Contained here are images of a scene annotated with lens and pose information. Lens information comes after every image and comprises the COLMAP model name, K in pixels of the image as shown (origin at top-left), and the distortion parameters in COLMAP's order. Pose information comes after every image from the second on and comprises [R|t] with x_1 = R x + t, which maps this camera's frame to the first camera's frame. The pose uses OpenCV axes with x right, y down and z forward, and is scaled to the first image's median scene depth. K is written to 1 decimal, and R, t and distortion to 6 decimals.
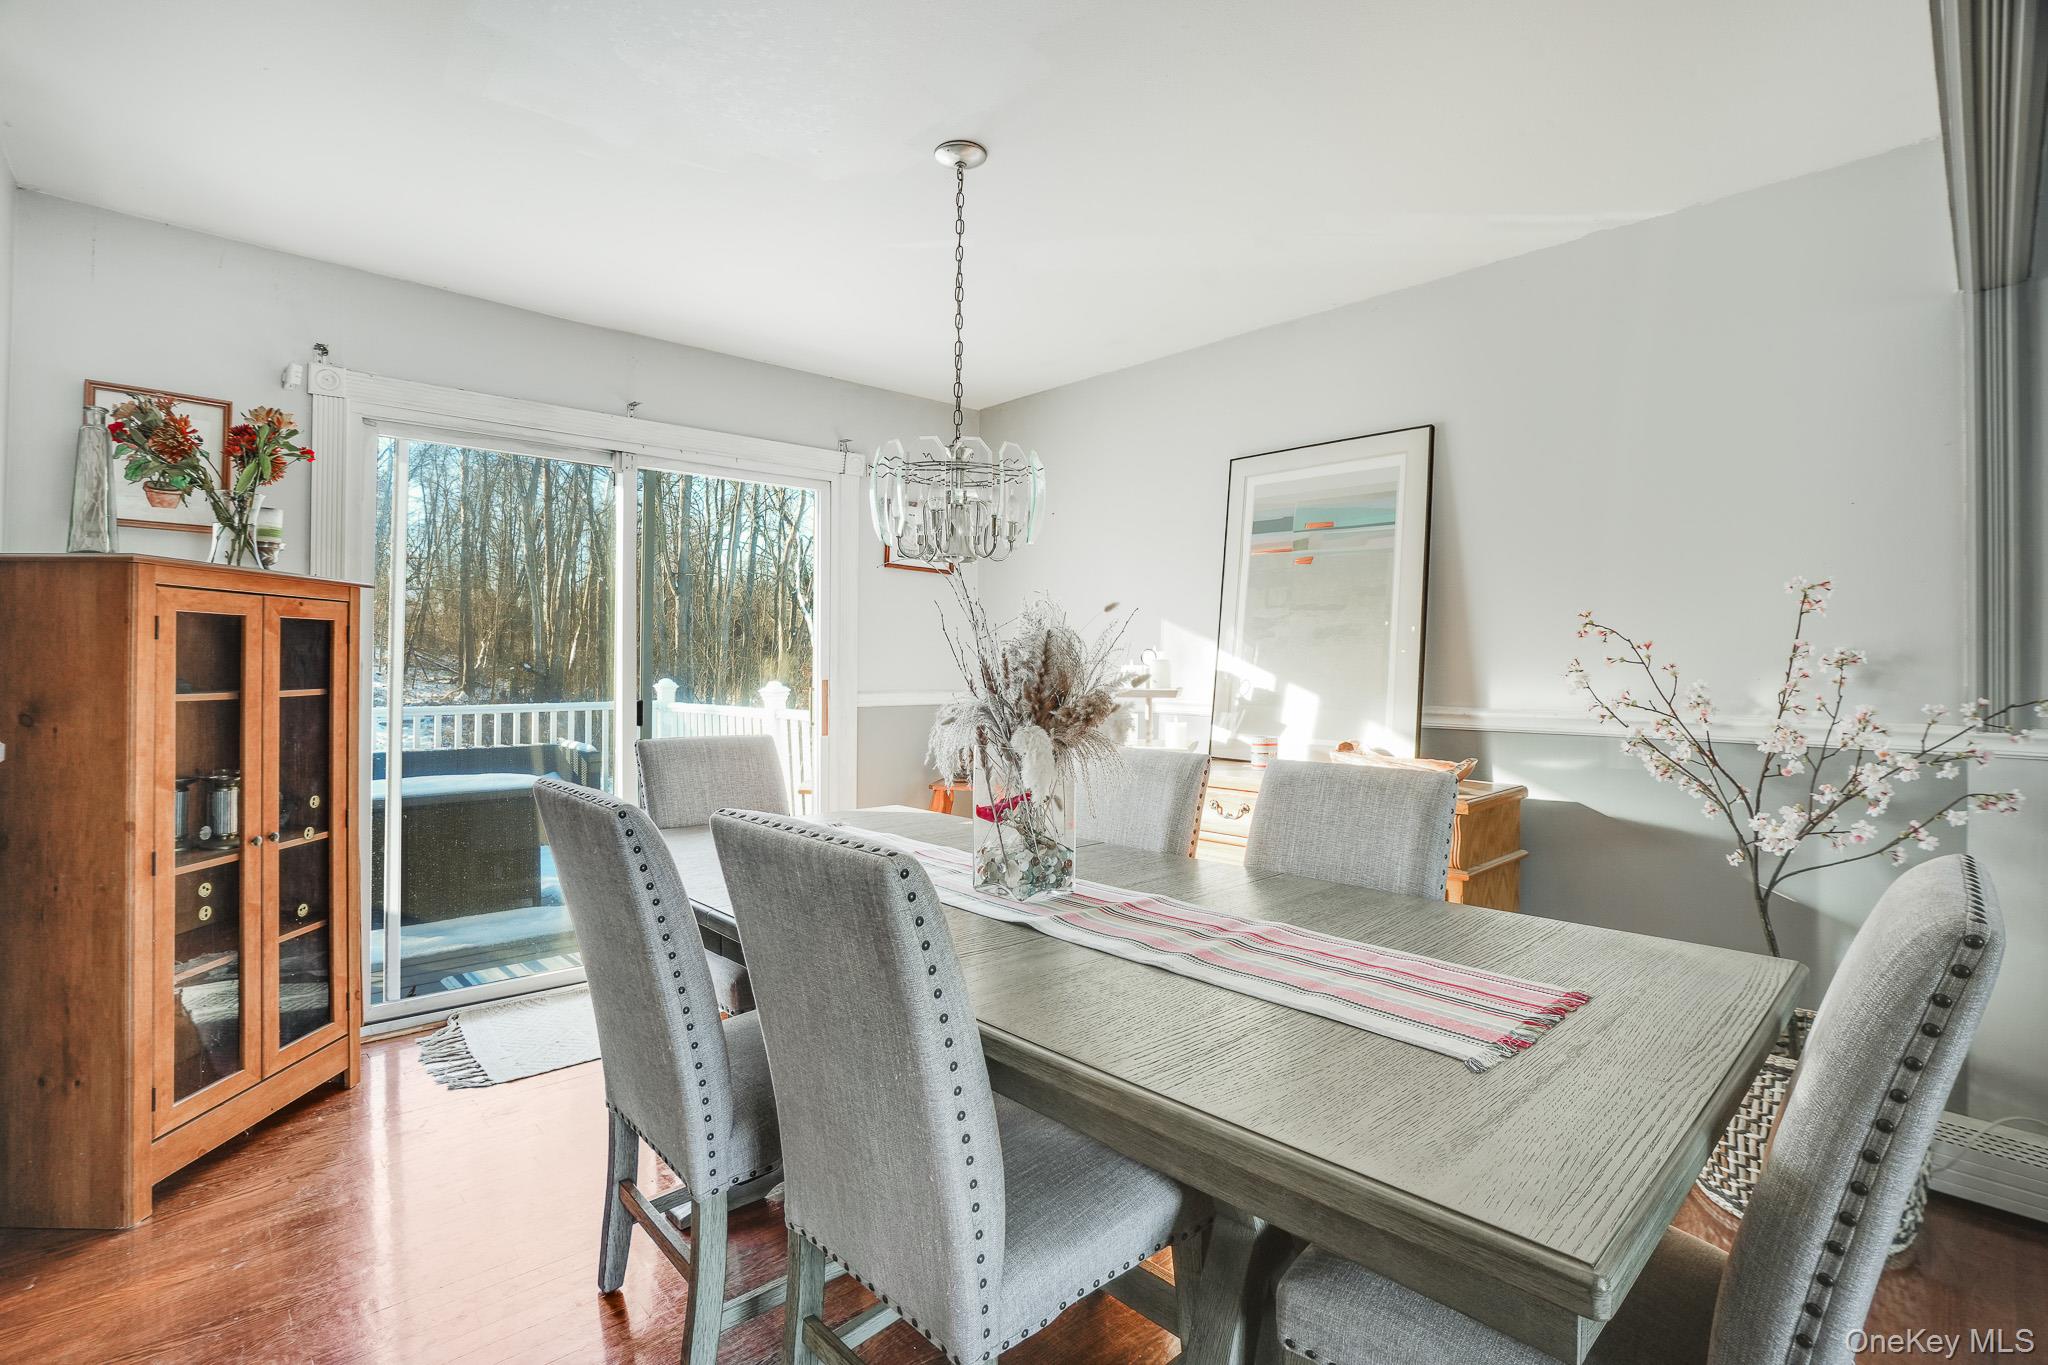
lens RADIAL K [[939.7, 0, 1024.4], [0, 939.7, 670.7], [0, 0, 1]] dist [-0.077954, 0.023032]
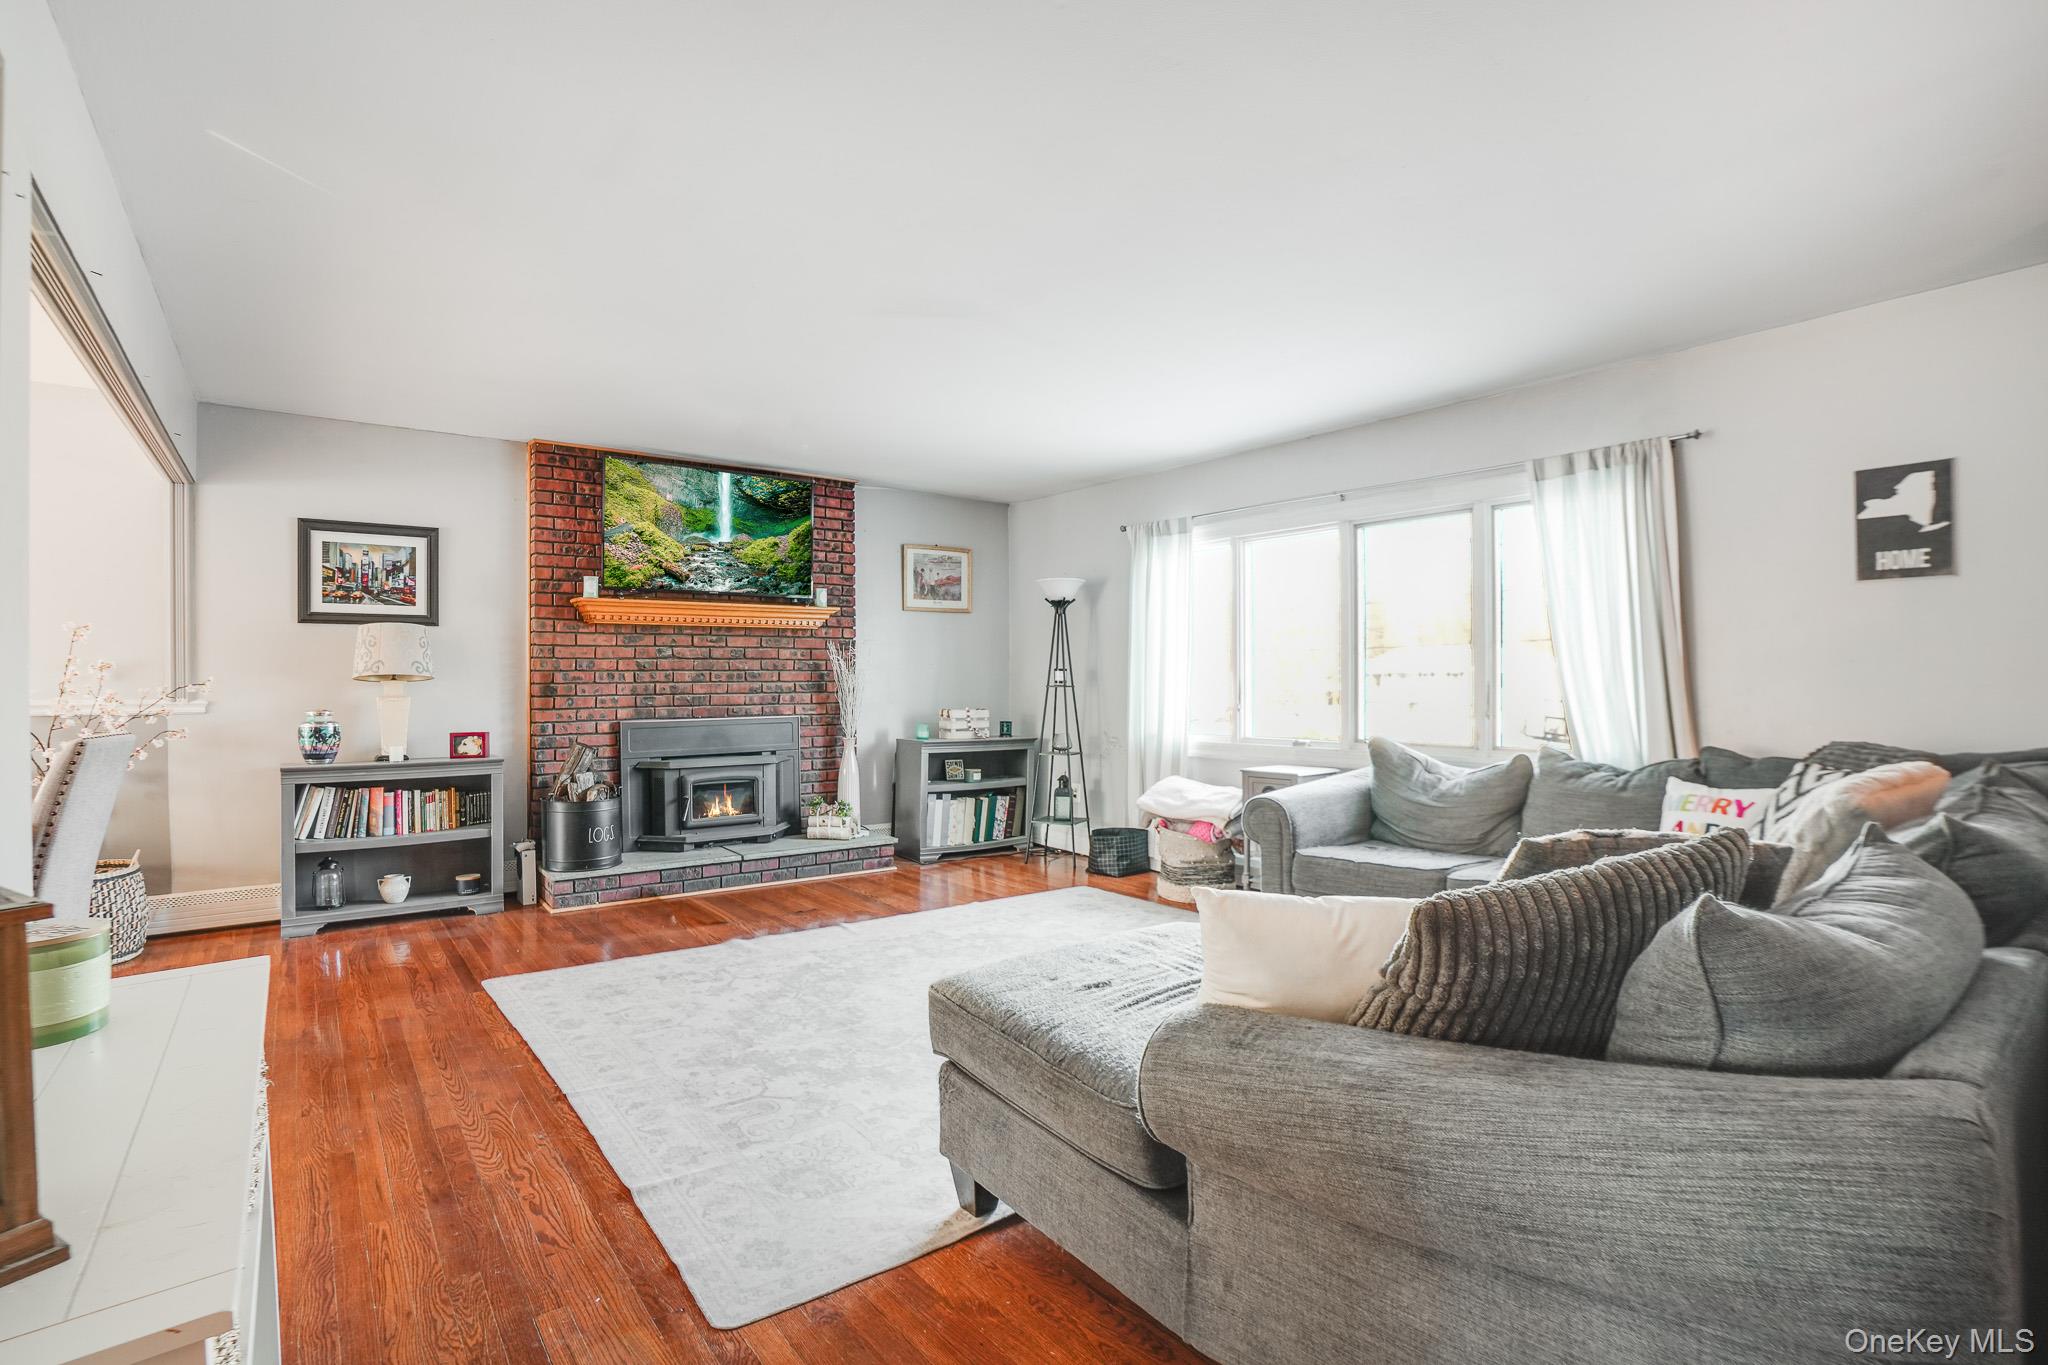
lens RADIAL K [[955.3, 0, 1018.7], [0, 955.3, 683.4], [0, 0, 1]] dist [-0.065750, 0.024736]
pose [[0.082149, -0.018063, 0.996456, -0.522778], [0.009710, 0.999803, 0.017324, 0.008191], [-0.996573, 0.008253, 0.082308, -0.718683]]
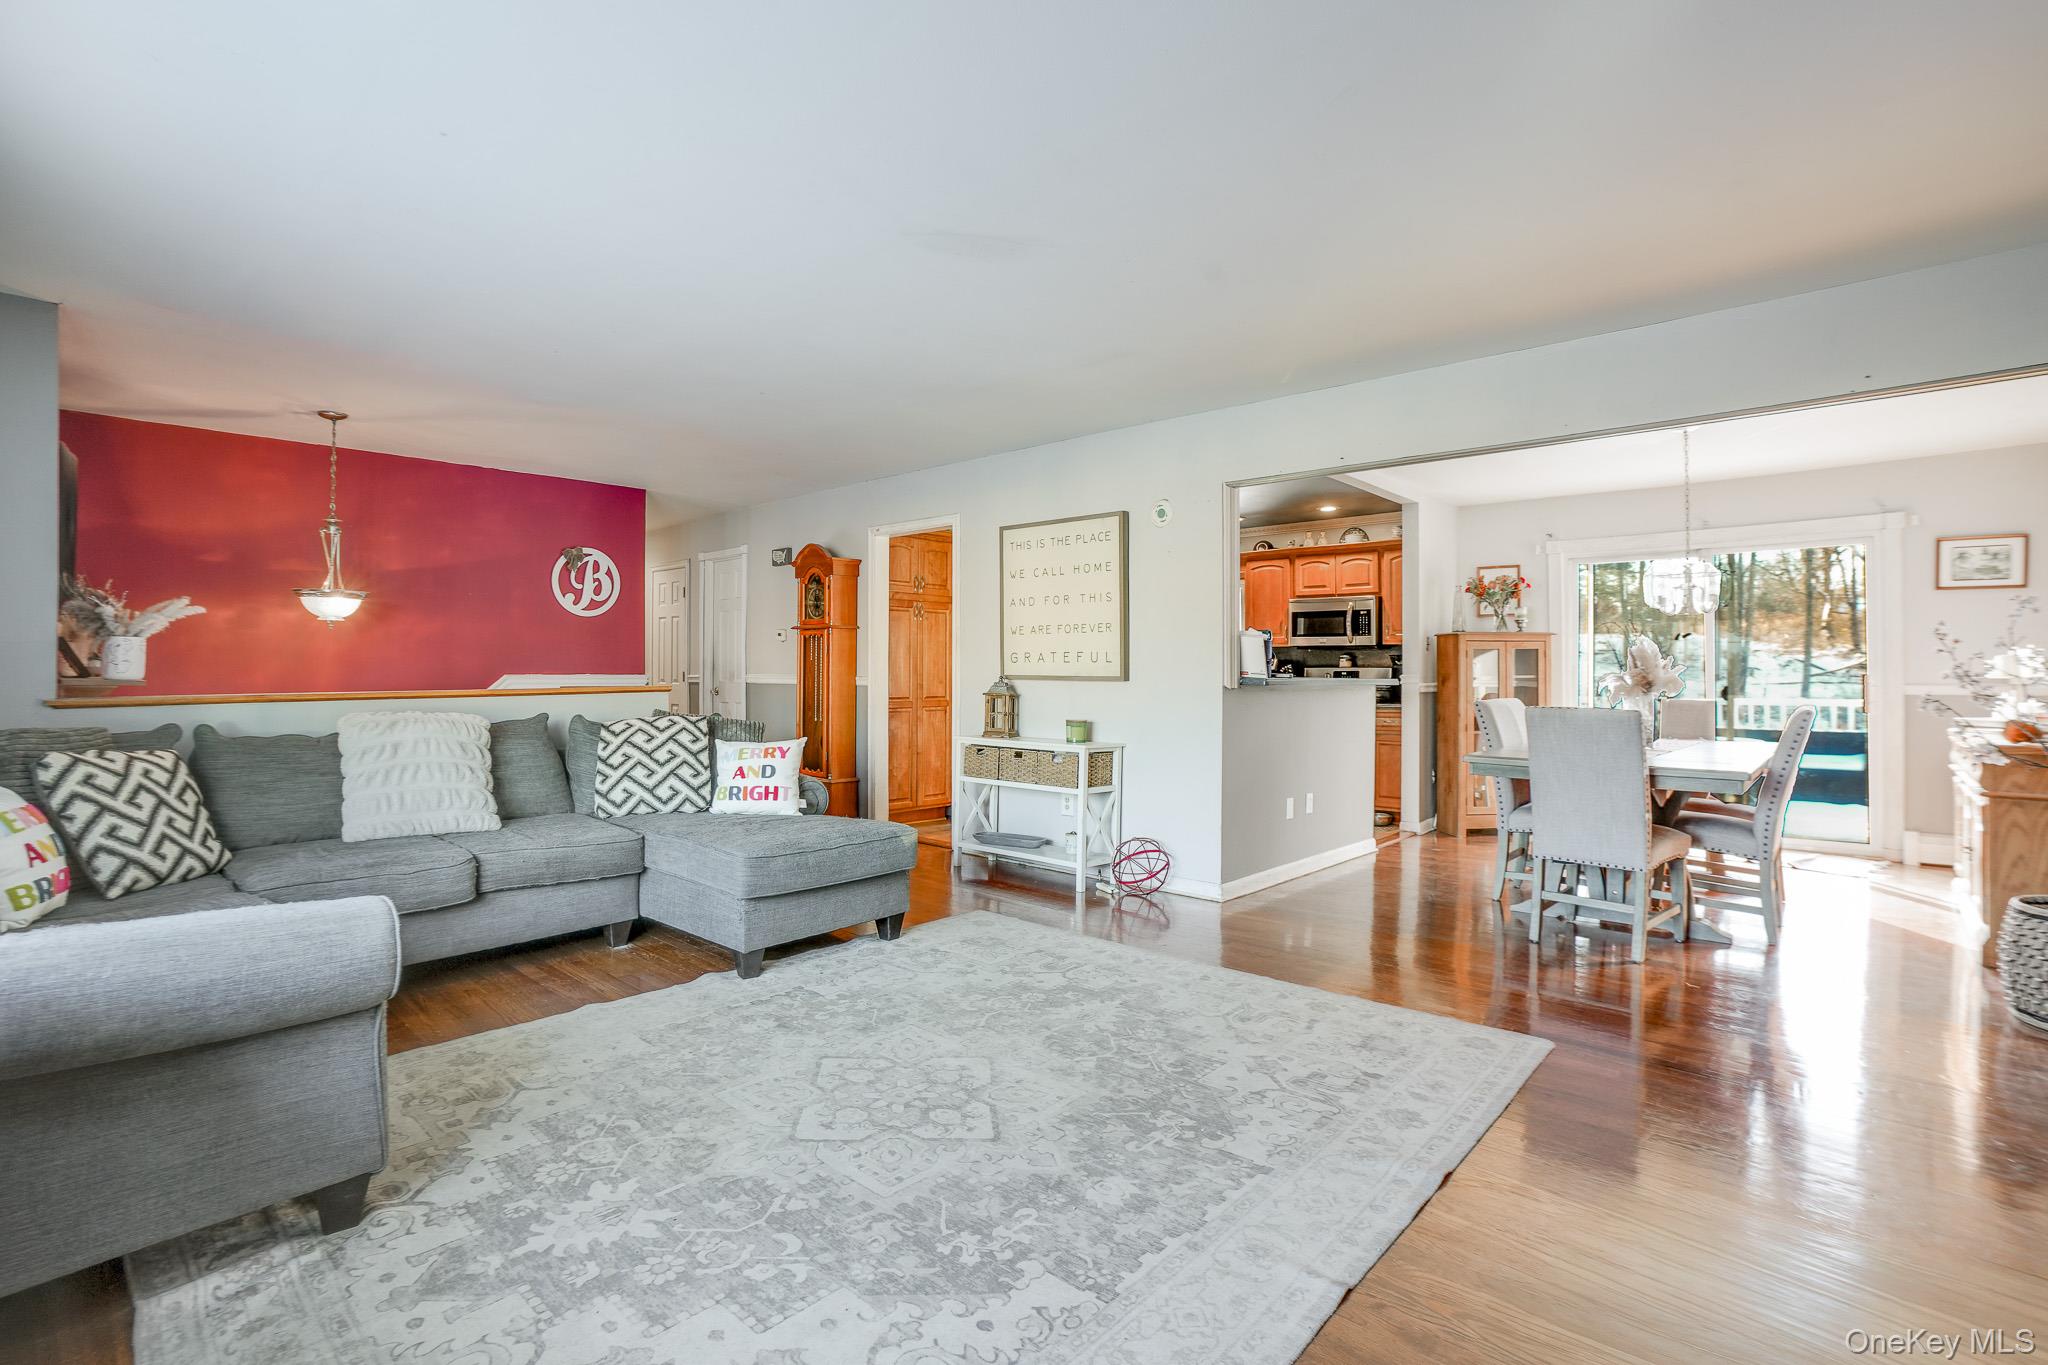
lens RADIAL K [[944.7, 0, 1010.8], [0, 944.7, 673.7], [0, 0, 1]] dist [-0.073187, 0.027047]
pose [[0.079914, -0.006160, -0.996783, 1.402233], [-0.005365, 0.999964, -0.006610, 0.034612], [0.996787, 0.005876, 0.079878, -0.572445]]
